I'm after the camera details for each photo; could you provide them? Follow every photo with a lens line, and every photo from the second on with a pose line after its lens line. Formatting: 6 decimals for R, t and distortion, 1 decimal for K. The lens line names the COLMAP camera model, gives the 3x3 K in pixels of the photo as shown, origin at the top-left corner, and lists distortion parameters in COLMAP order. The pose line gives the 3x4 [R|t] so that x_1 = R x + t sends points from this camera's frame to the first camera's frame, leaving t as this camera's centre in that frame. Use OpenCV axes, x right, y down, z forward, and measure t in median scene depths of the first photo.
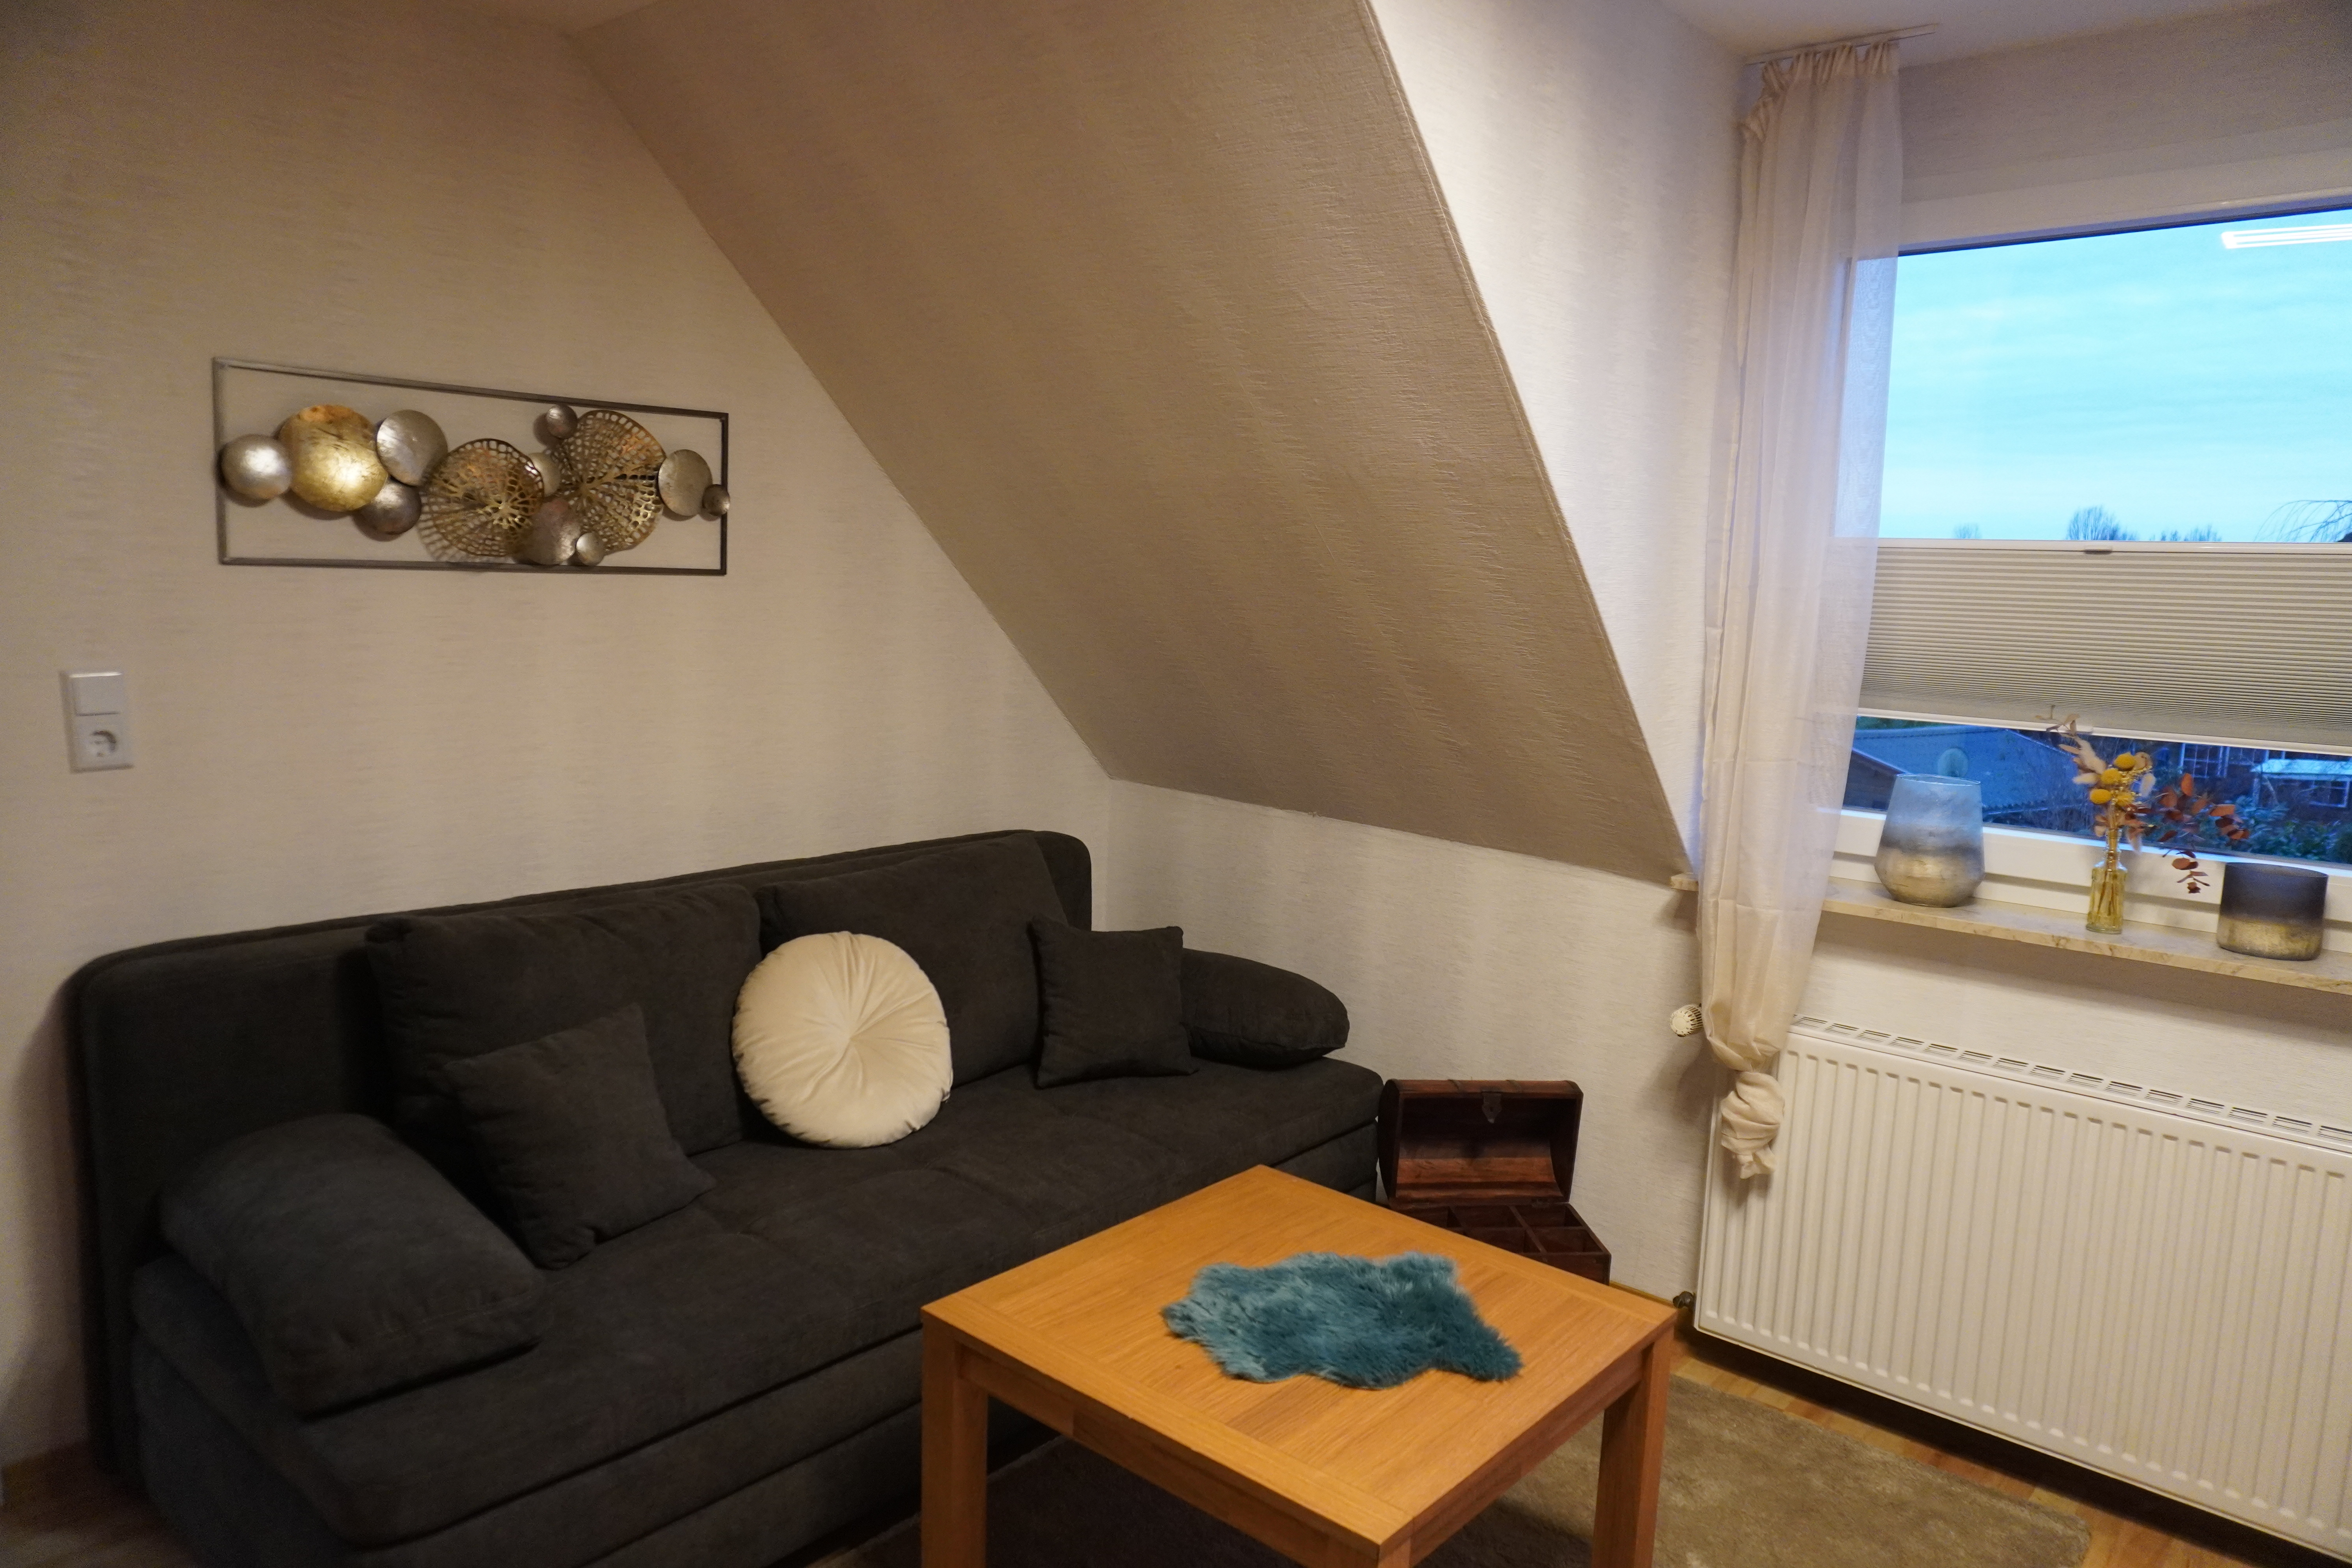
lens RADIAL K [[1567.7, 0, 1167.7], [0, 1567.7, 771.9], [0, 0, 1]] dist [-0.048497, 0.015601]
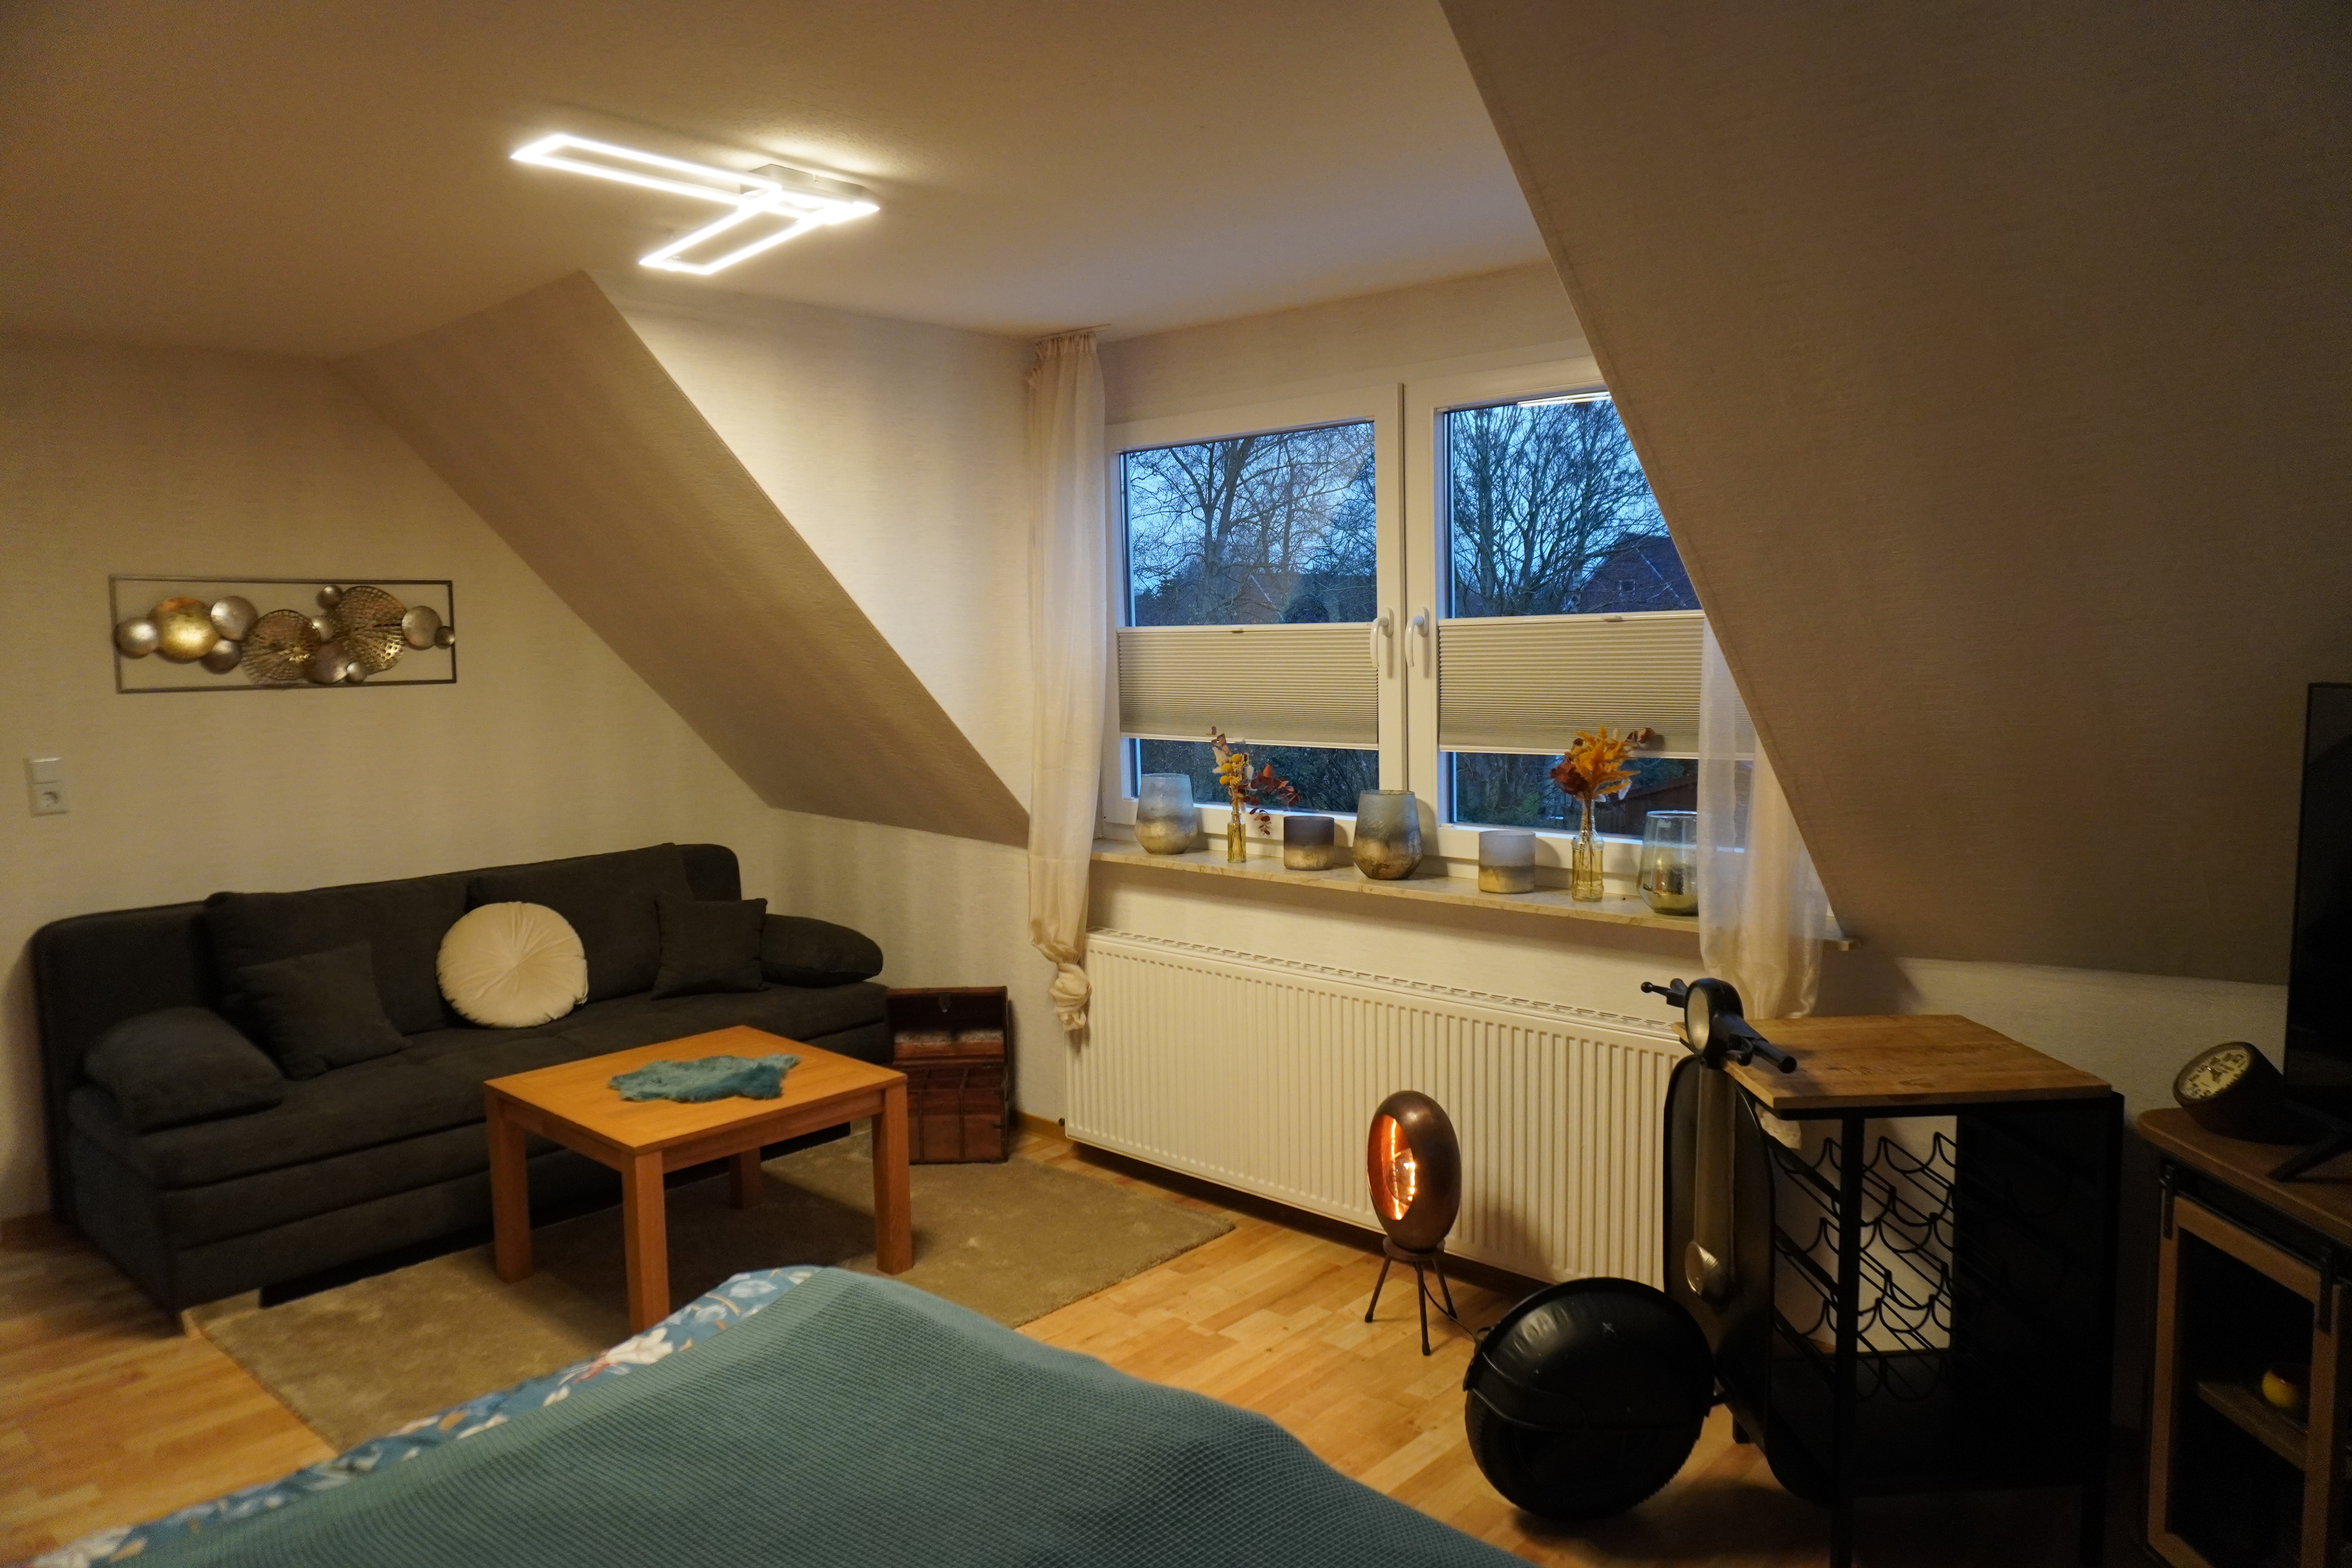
lens RADIAL K [[1567.7, 0, 1189.1], [0, 1567.7, 786.1], [0, 0, 1]] dist [-0.048497, 0.015601]
pose [[0.998956, -0.043807, -0.012983, 0.549444], [0.043383, 0.998567, -0.031332, 0.068377], [0.014337, 0.030736, 0.999425, -0.637840]]
